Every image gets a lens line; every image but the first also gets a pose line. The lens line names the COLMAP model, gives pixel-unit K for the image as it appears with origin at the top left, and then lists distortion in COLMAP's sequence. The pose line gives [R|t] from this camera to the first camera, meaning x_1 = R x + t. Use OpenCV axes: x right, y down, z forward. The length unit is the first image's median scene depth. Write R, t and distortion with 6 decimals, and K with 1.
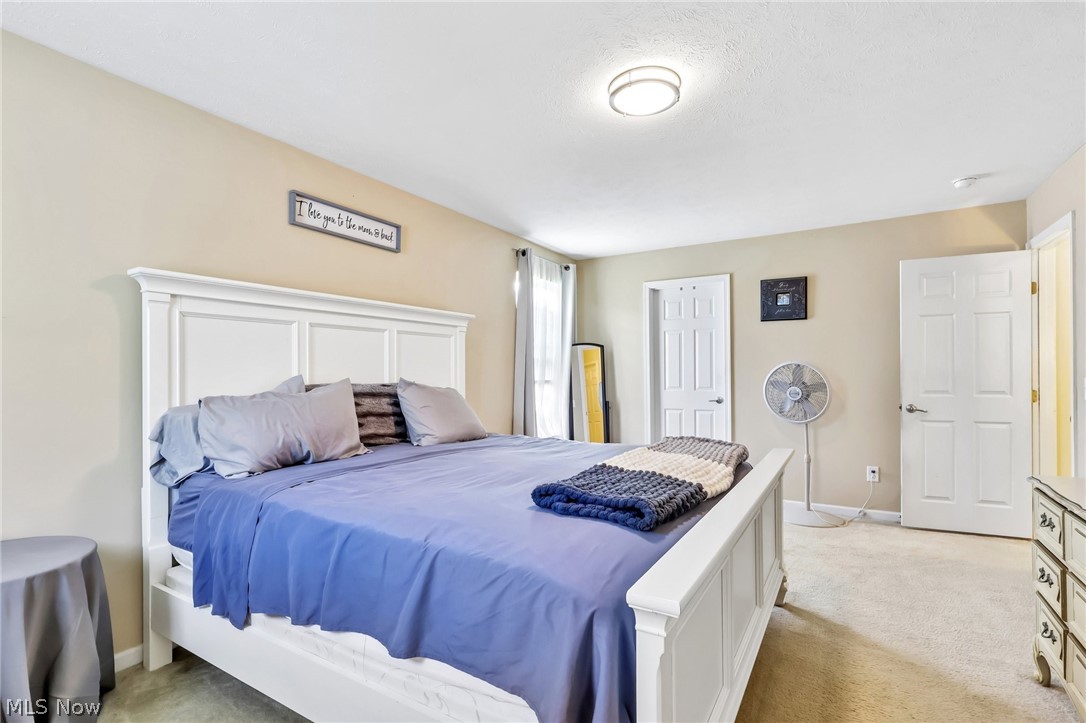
lens RADIAL K [[511.7, 0, 541.6], [0, 511.7, 364.7], [0, 0, 1]] dist [-0.002212, 0.000503]
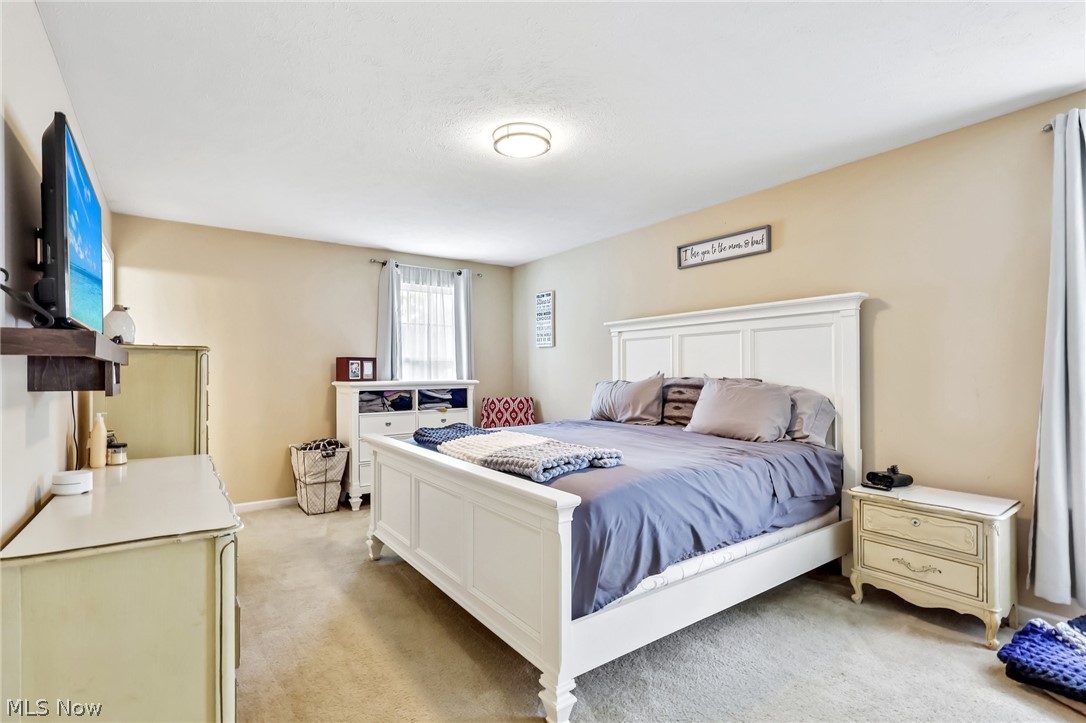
lens RADIAL K [[511.7, 0, 541.8], [0, 511.7, 370.6], [0, 0, 1]] dist [-0.002212, 0.000503]
pose [[-0.384511, -0.010773, -0.923057, 0.926424], [0.005536, 0.999887, -0.013975, 0.032787], [0.923104, -0.010483, -0.384408, 1.081766]]
